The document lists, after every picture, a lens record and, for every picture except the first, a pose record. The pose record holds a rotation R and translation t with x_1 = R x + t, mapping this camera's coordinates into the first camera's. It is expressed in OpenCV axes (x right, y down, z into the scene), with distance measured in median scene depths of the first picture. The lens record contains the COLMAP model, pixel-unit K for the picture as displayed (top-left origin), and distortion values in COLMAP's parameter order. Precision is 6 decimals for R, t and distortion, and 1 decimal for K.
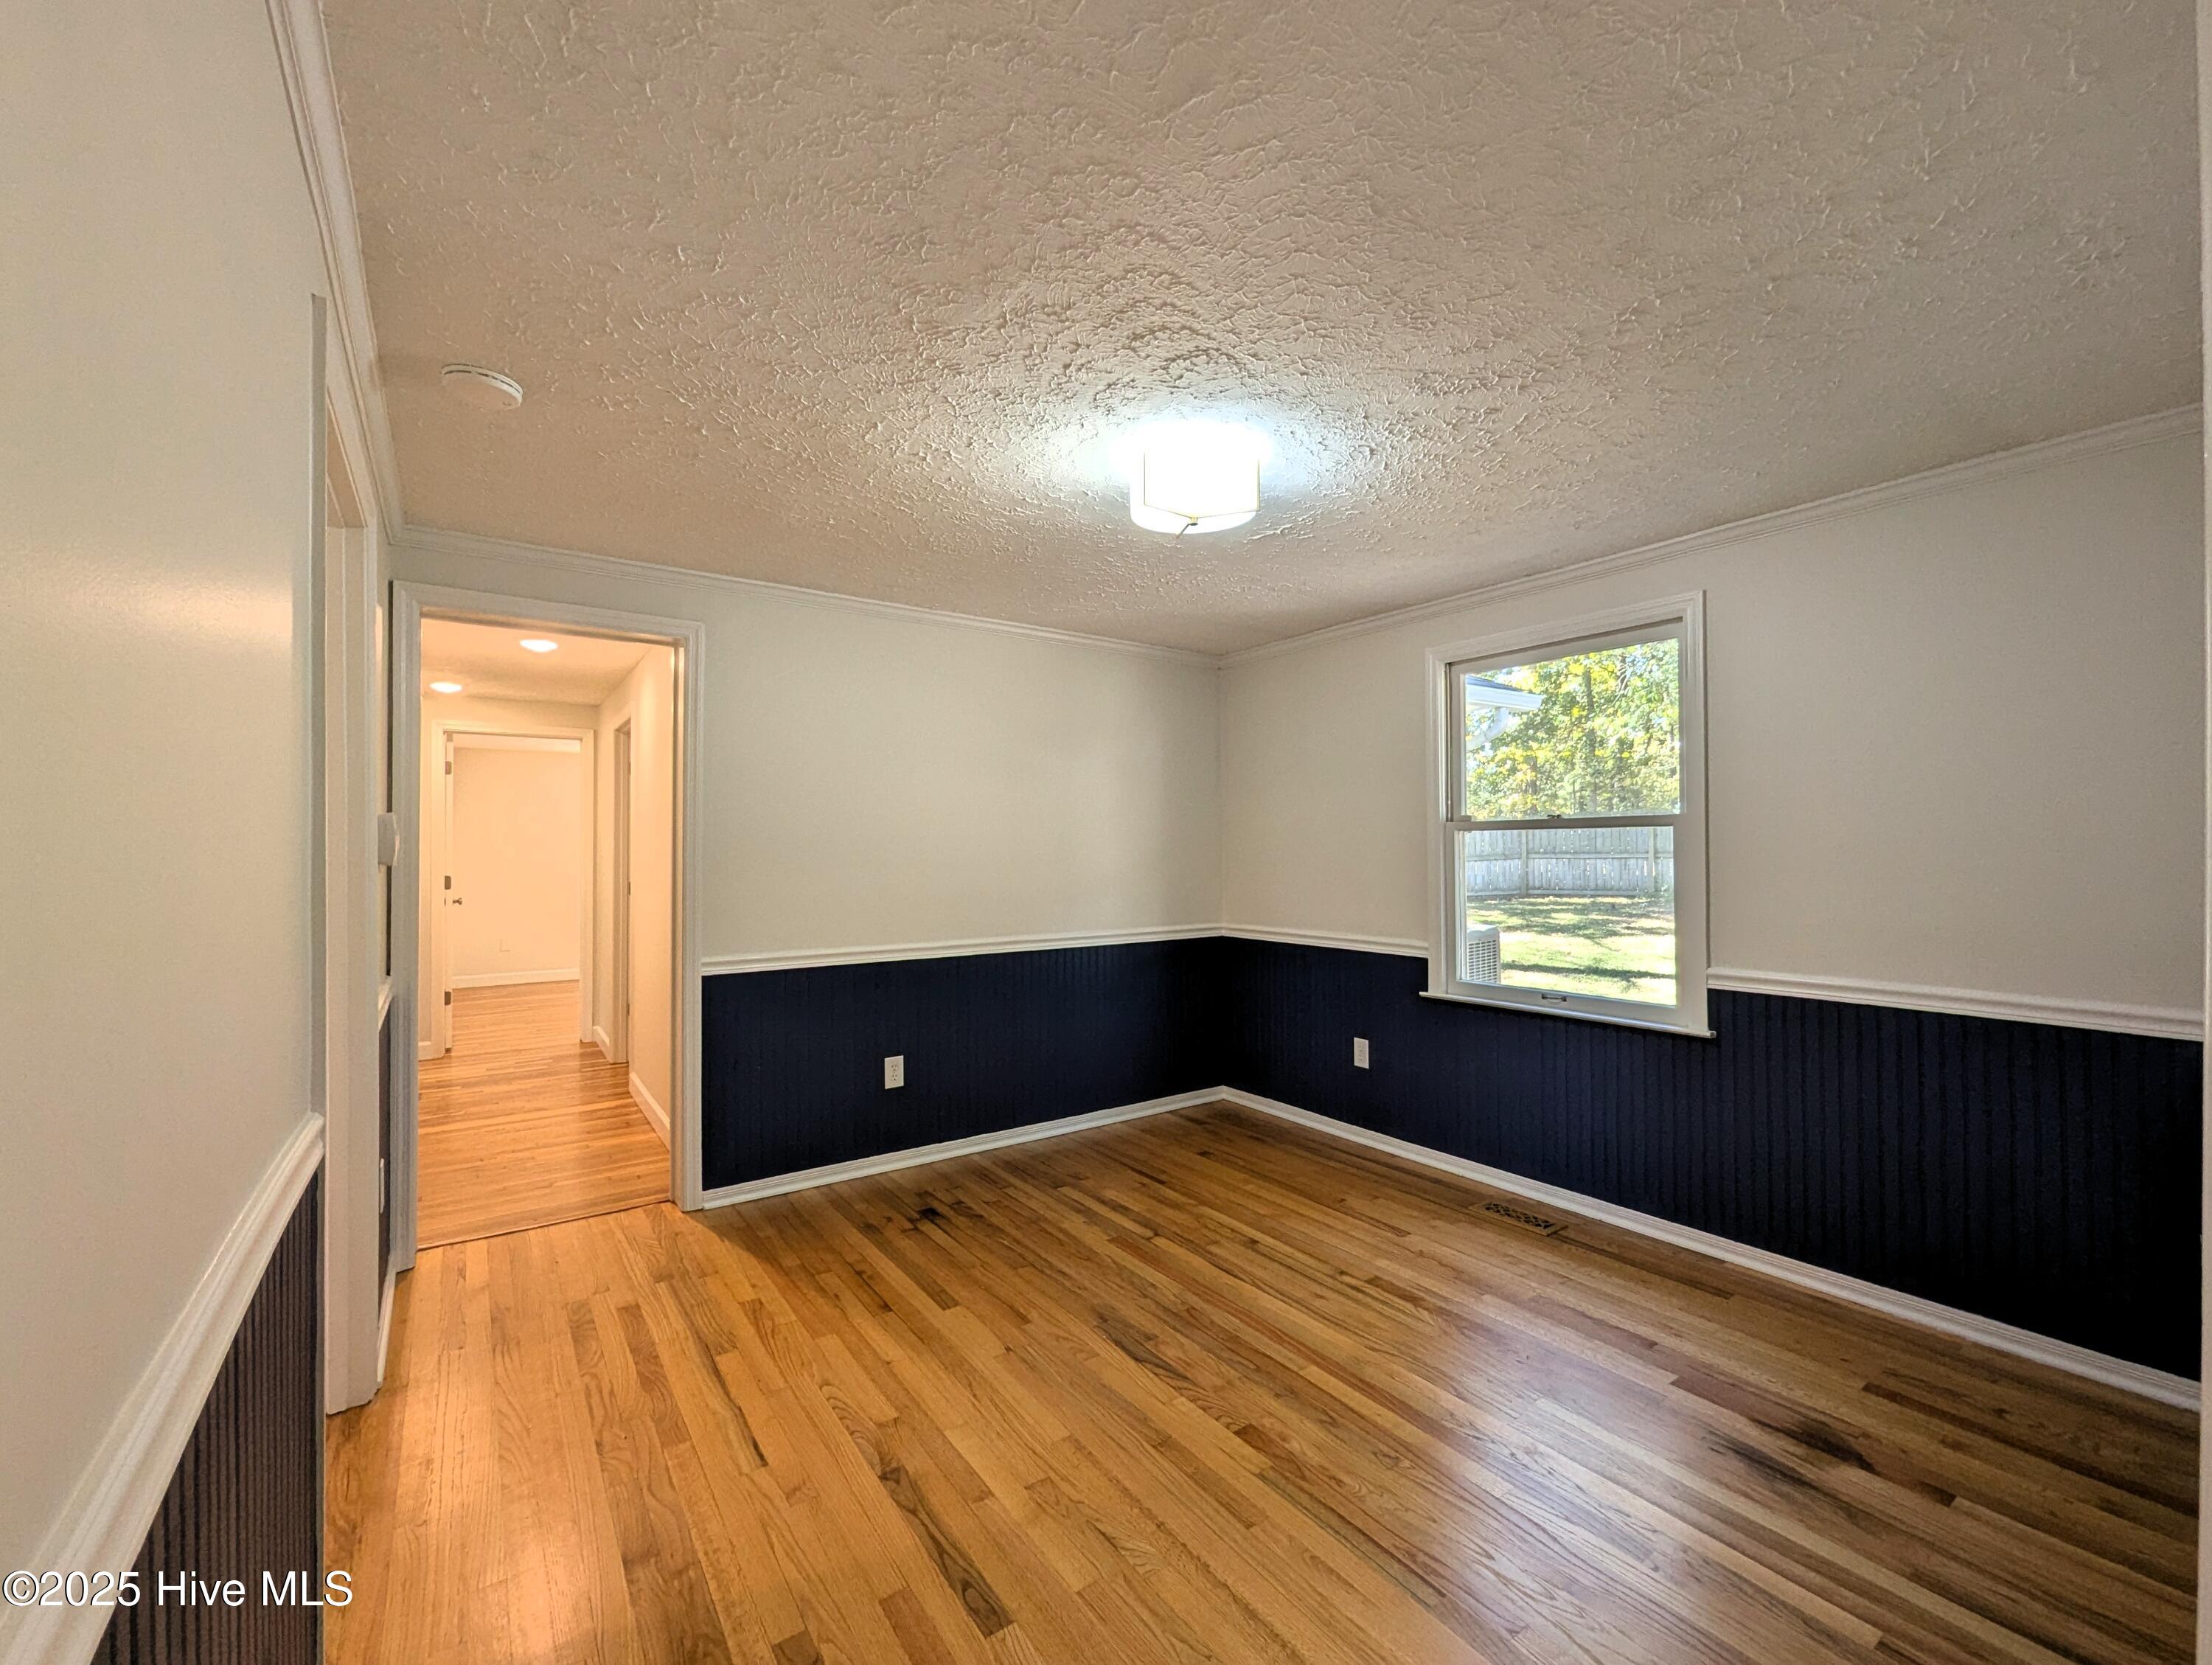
lens RADIAL K [[913.8, 0, 1107.6], [0, 913.8, 840.3], [0, 0, 1]] dist [-0.000070, -0.000054]
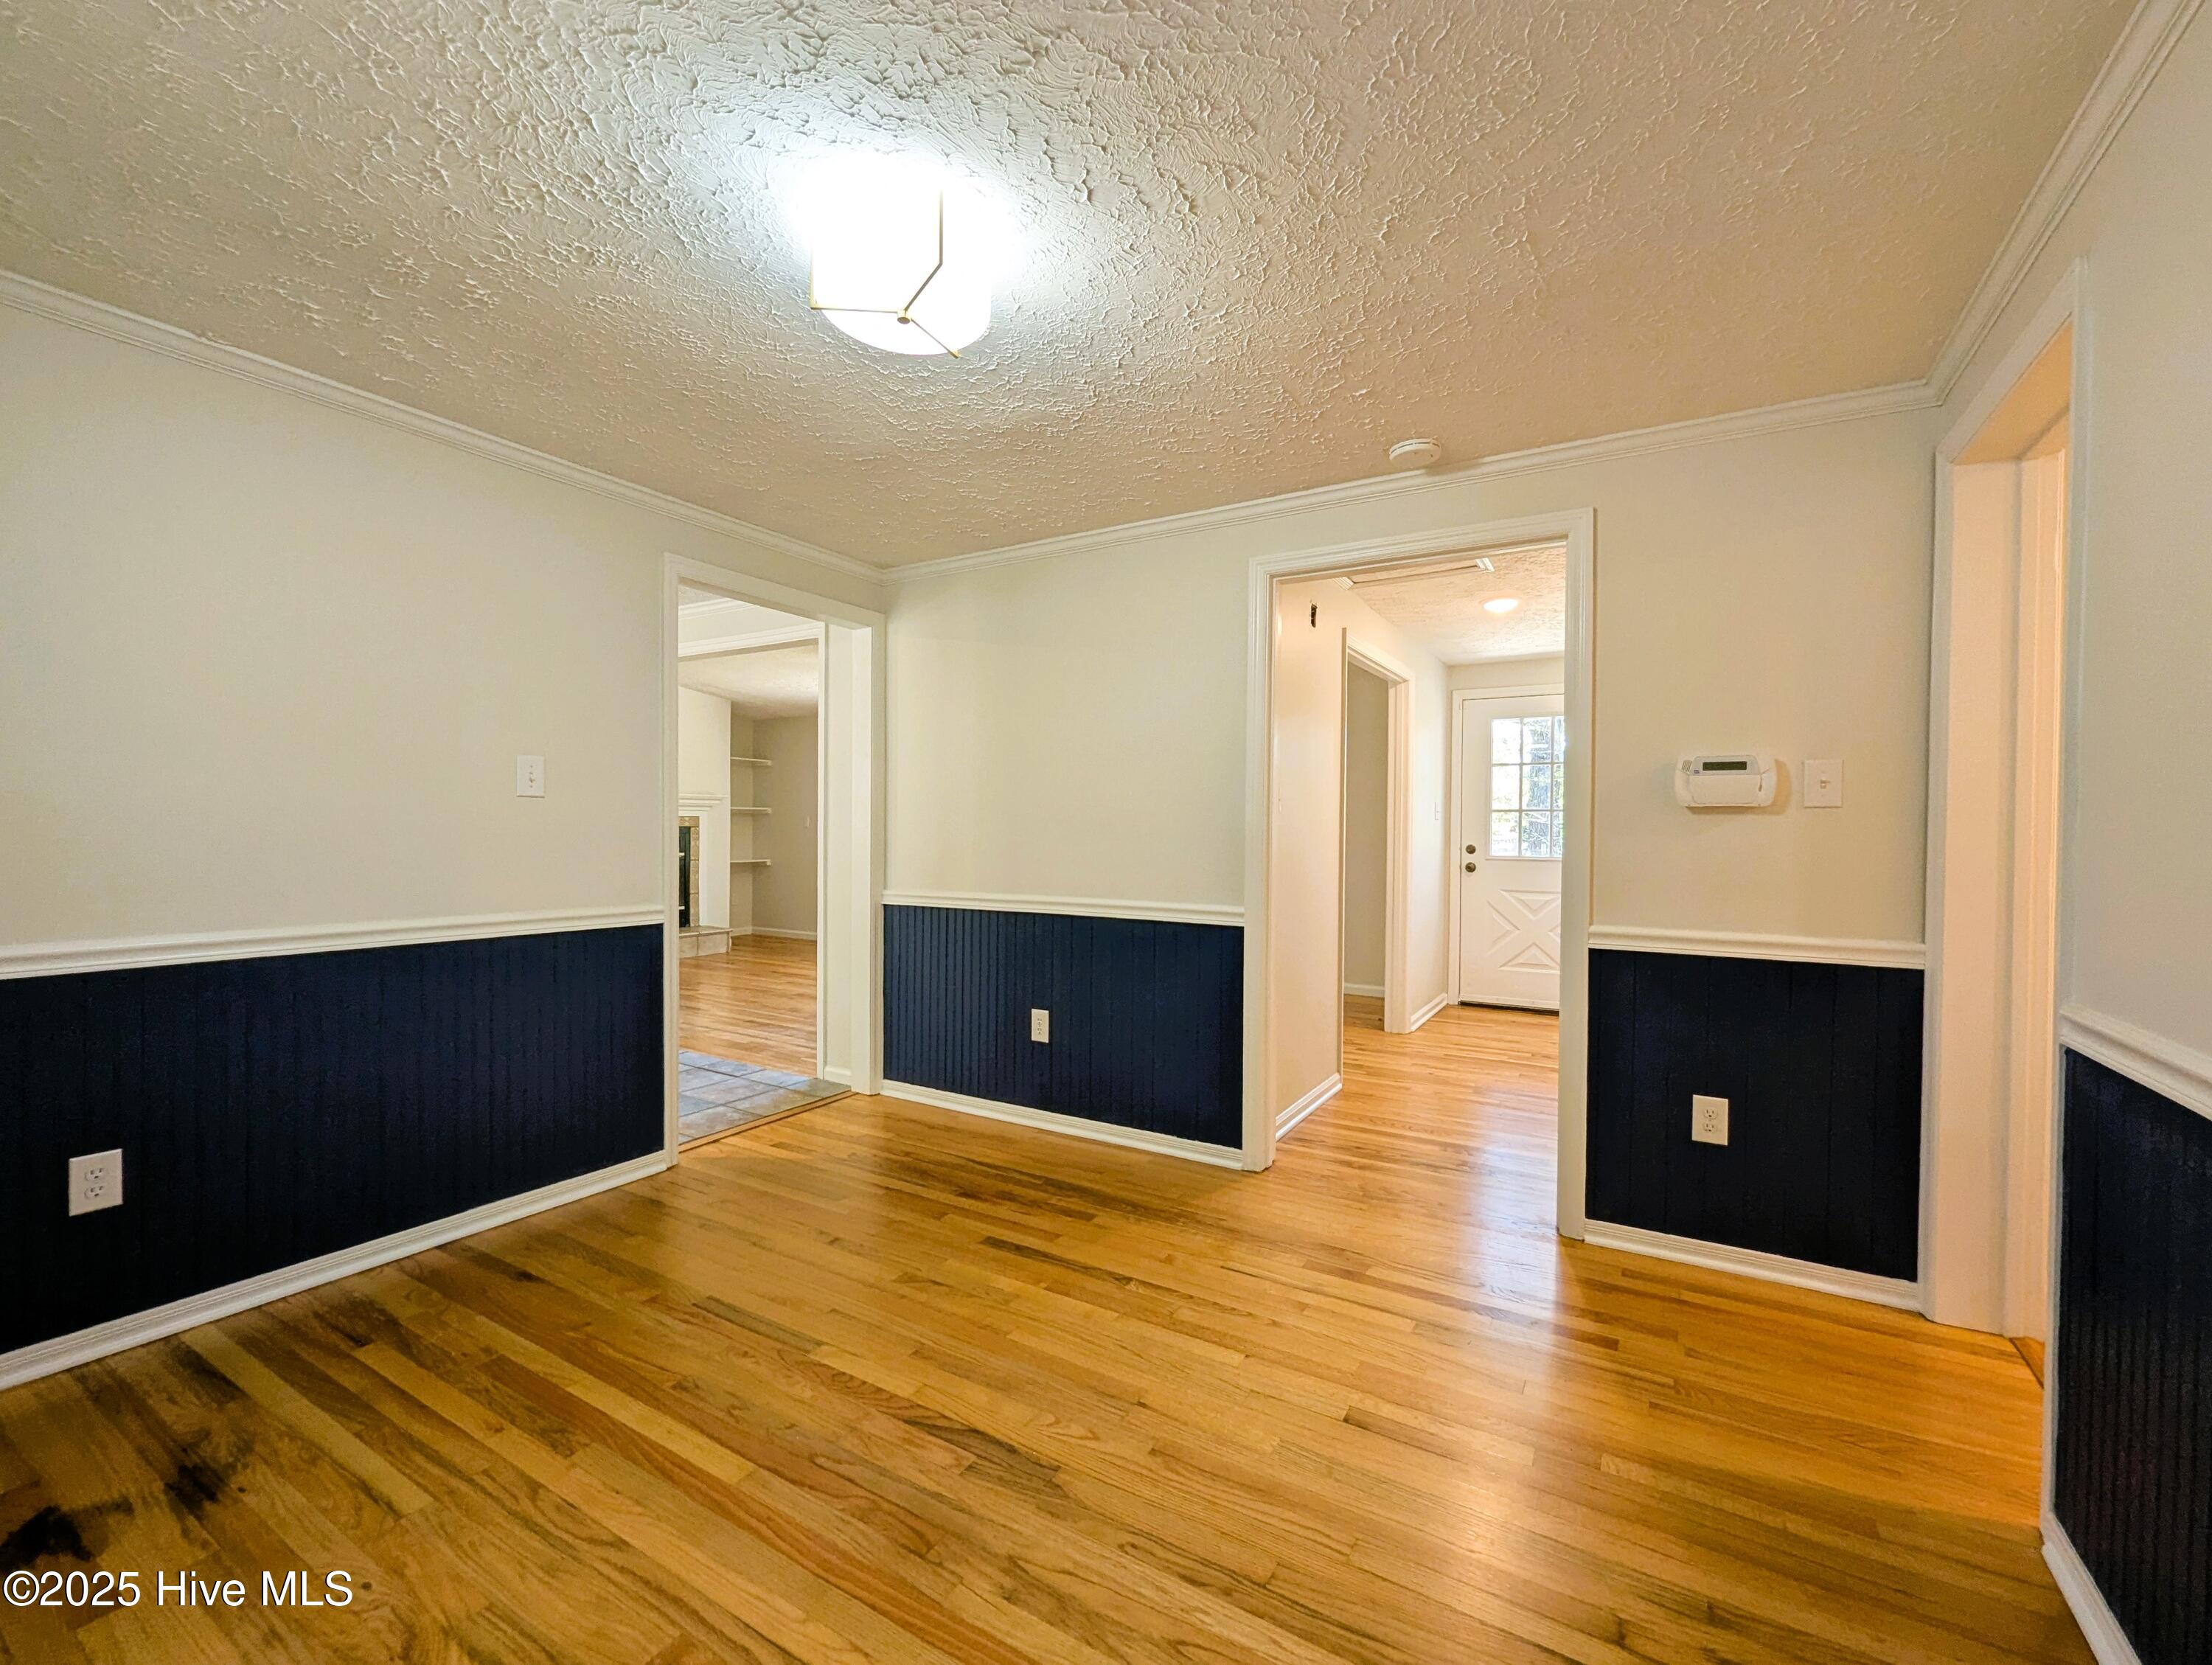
lens RADIAL K [[913.8, 0, 1108.3], [0, 913.8, 832.6], [0, 0, 1]] dist [-0.000070, -0.000054]
pose [[-0.912243, 0.000598, -0.409650, 0.256342], [-0.002650, 0.999969, 0.007361, 0.060269], [0.409642, 0.007800, -0.912213, 1.823631]]
